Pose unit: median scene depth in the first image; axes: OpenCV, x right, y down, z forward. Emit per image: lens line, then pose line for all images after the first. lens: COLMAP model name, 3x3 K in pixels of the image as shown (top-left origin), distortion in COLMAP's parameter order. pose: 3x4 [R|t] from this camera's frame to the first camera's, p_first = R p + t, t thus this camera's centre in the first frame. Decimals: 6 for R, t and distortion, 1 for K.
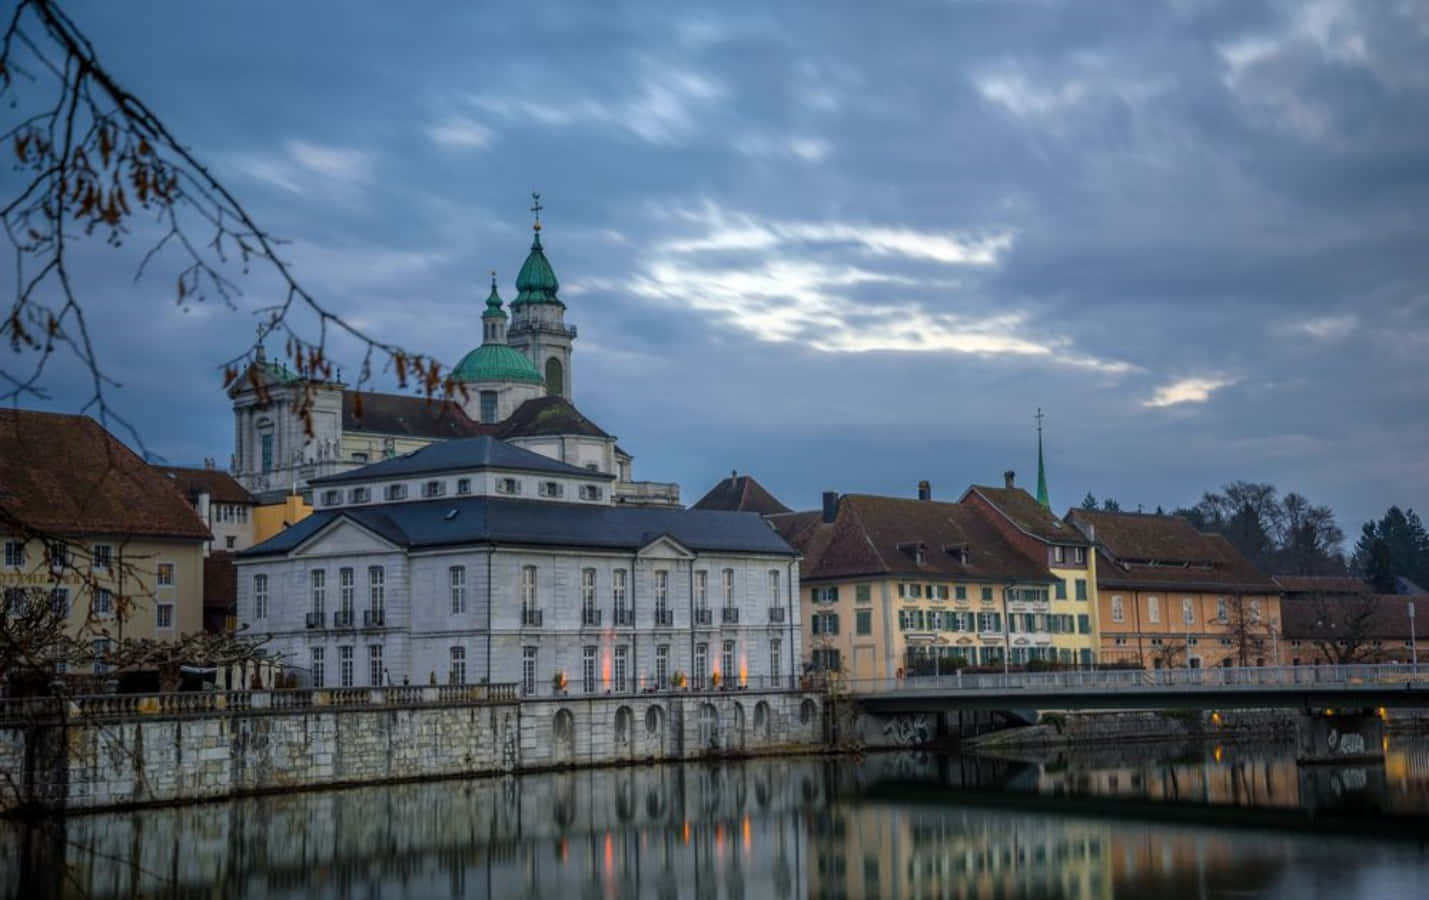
lens RADIAL K [[1996.8, 0, 714.5], [0, 1996.8, 450.0], [0, 0, 1]] dist [0.179342, -0.010916]
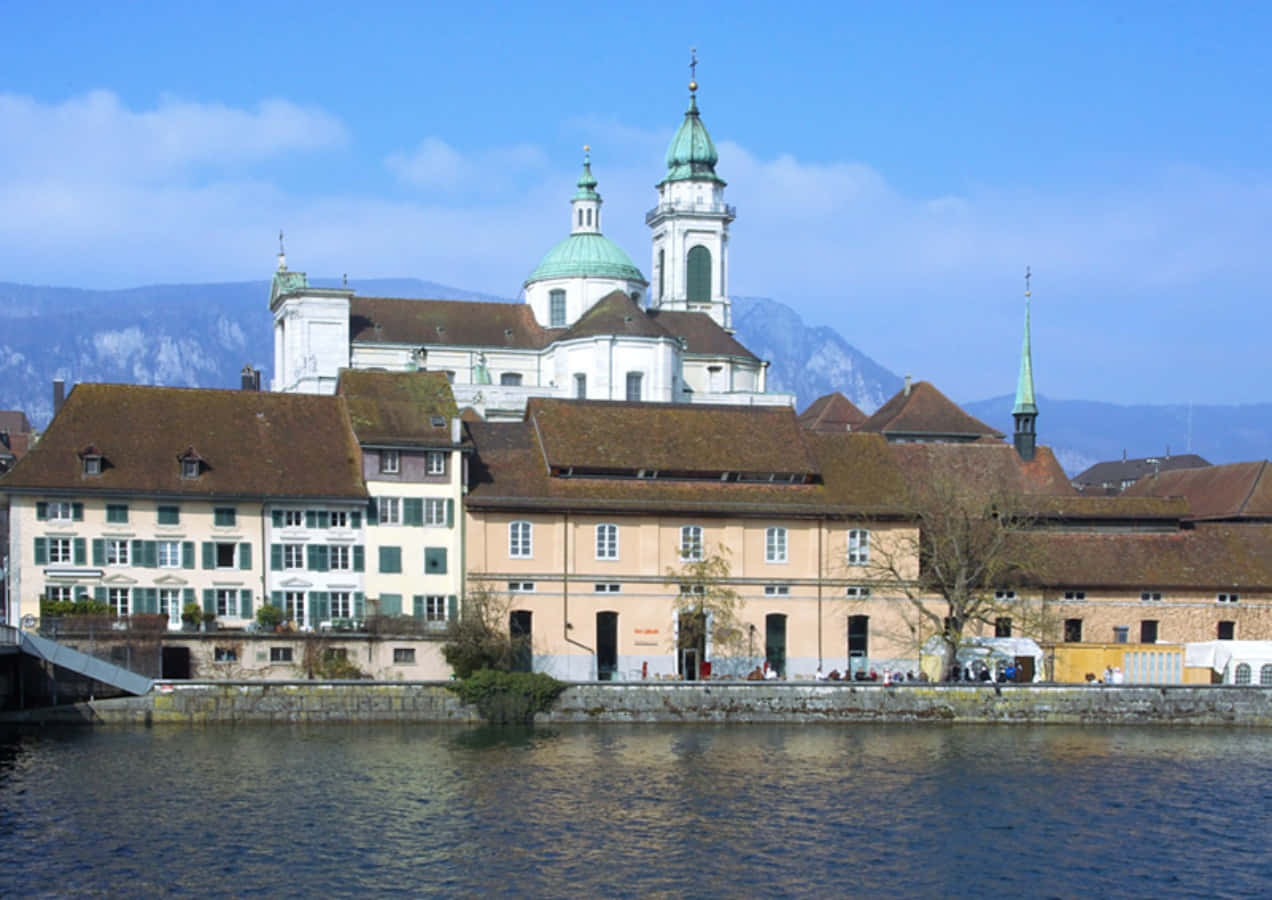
lens RADIAL K [[2199.0, 0, 514.7], [0, 2199.0, 451.3], [0, 0, 1]] dist [0.118082, -0.055077]
pose [[0.868811, -0.014568, -0.494929, 0.752272], [0.028850, 0.999358, 0.021227, 0.041504], [0.494303, -0.032721, 0.868674, 0.436327]]
